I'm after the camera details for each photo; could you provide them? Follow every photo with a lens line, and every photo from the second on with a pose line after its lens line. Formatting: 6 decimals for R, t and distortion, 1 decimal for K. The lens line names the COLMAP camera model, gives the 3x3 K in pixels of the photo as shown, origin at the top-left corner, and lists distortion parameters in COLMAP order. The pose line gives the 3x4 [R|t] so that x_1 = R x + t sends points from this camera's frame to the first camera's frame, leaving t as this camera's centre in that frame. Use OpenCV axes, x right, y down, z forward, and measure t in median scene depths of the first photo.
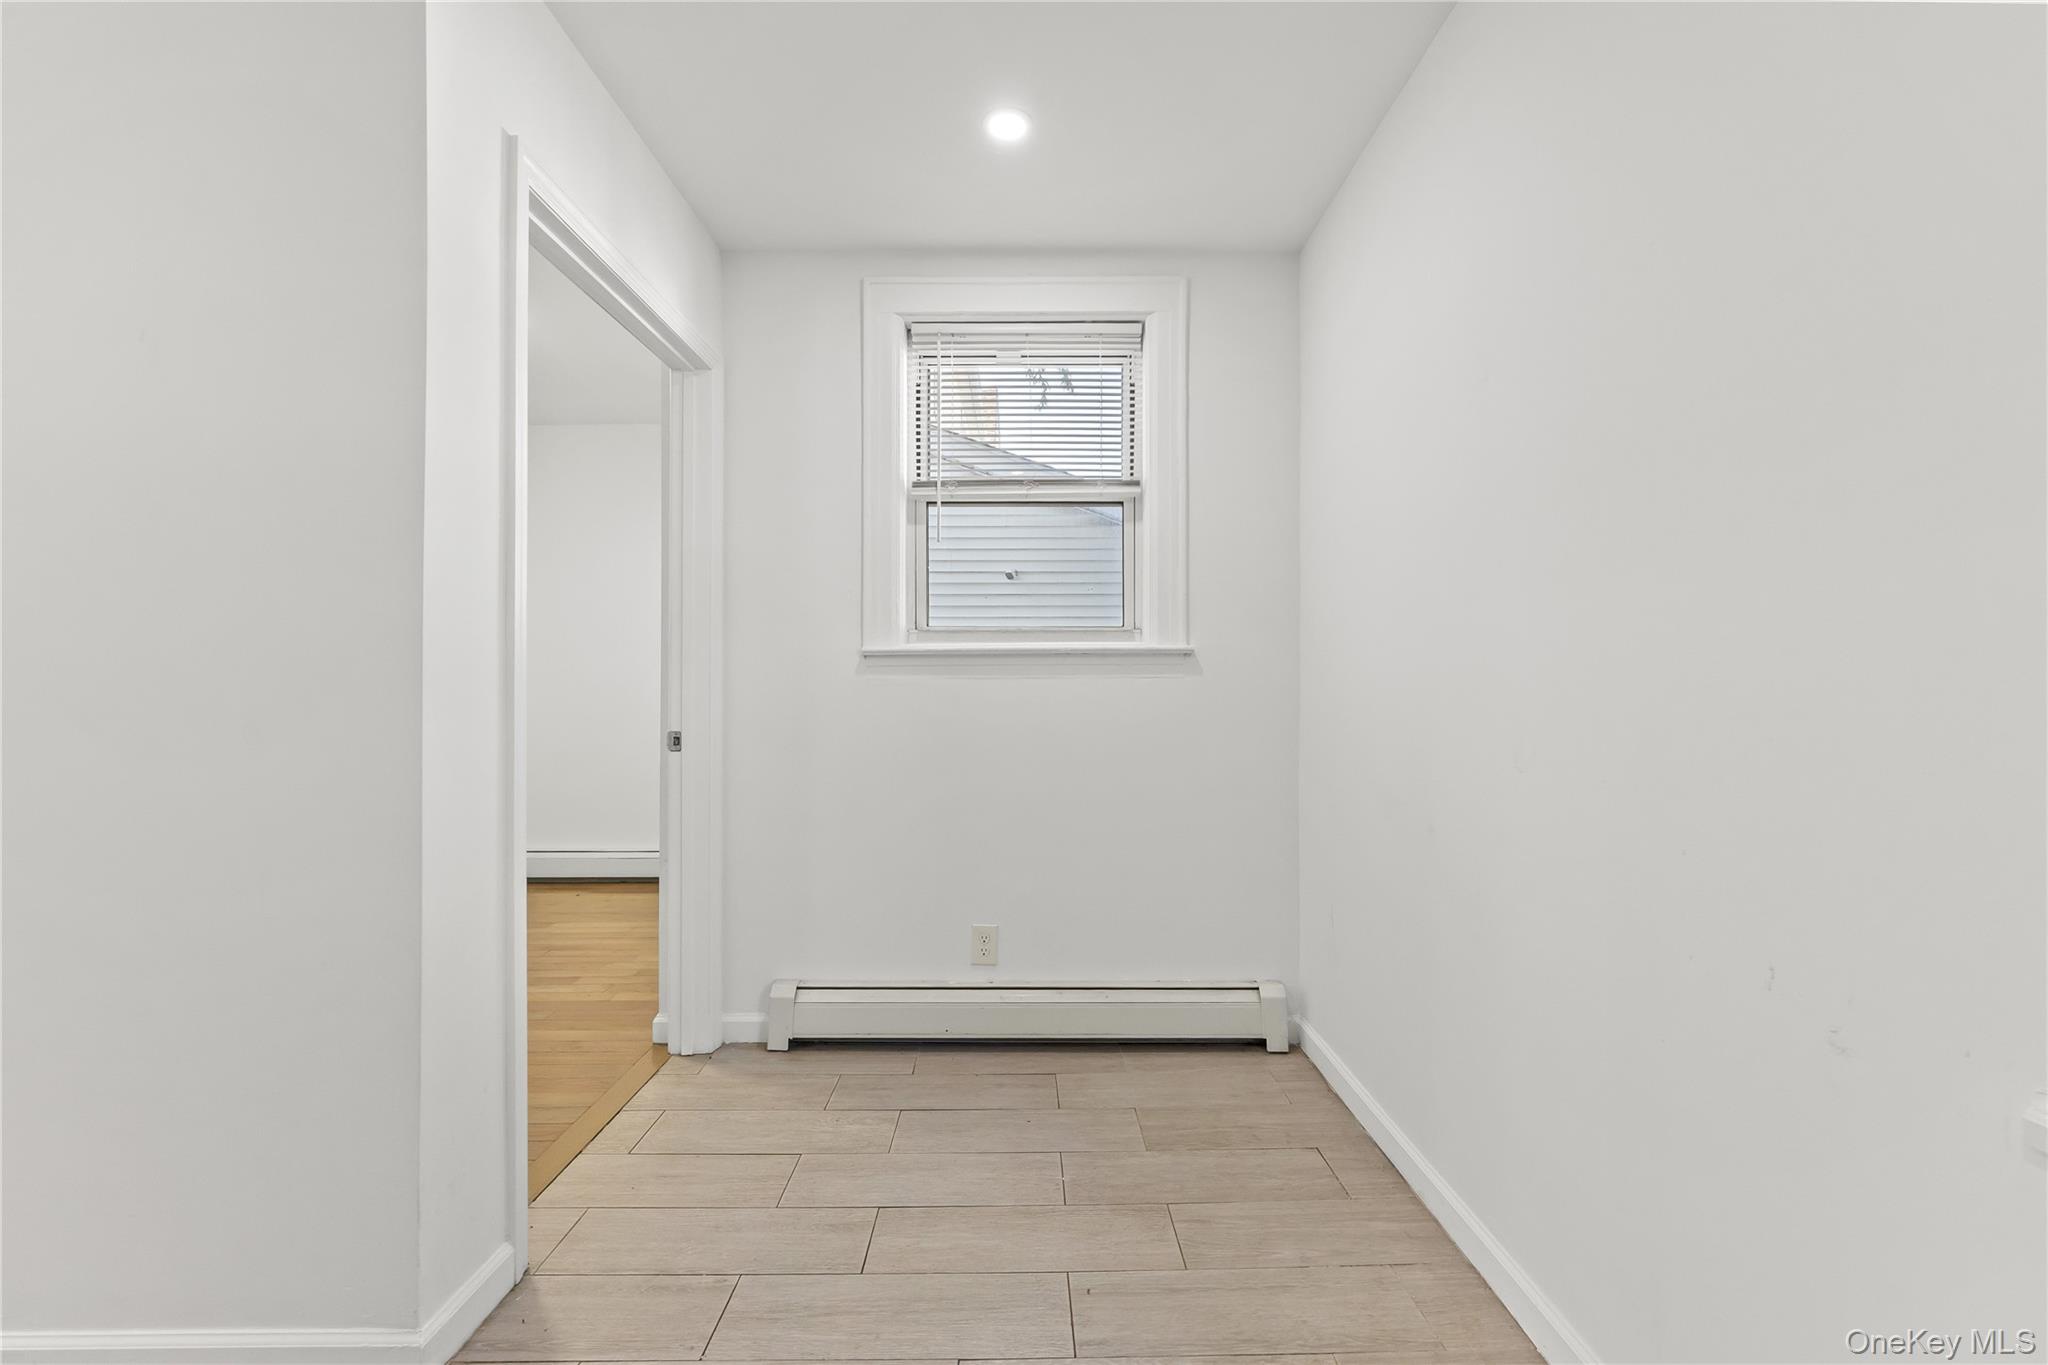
lens RADIAL K [[834.1, 0, 1026.5], [0, 834.1, 678.9], [0, 0, 1]] dist [-0.001852, 0.000422]
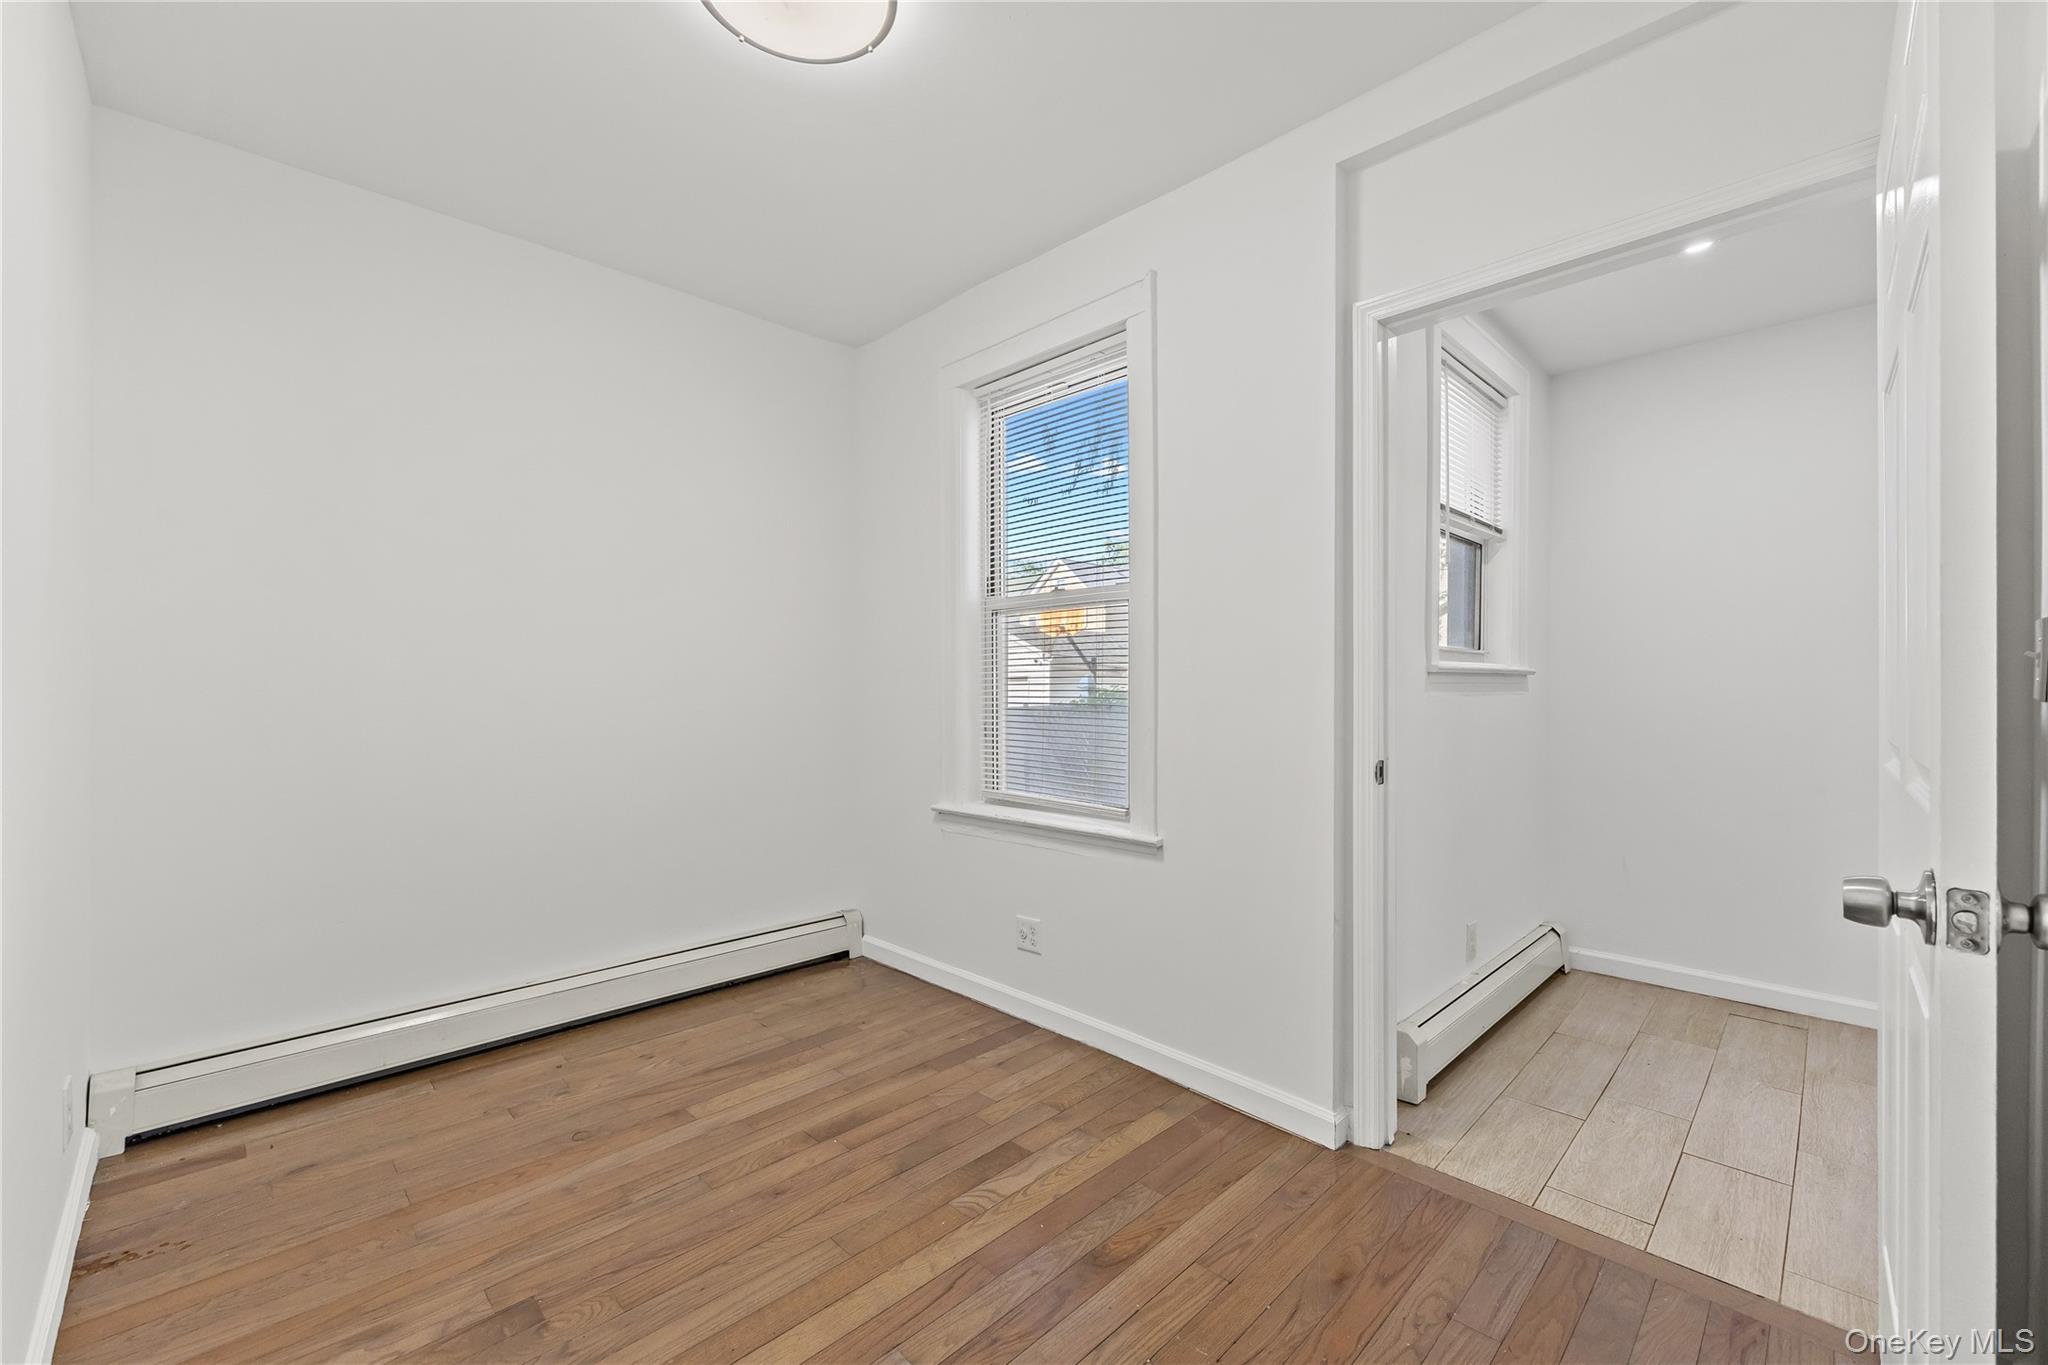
lens RADIAL K [[834.1, 0, 1022.1], [0, 834.1, 691.3], [0, 0, 1]] dist [-0.001852, 0.000422]
pose [[0.714897, 0.001543, 0.699228, -1.302746], [-0.006834, 0.999965, 0.004781, -0.006927], [-0.699196, -0.008197, 0.714883, 0.680141]]
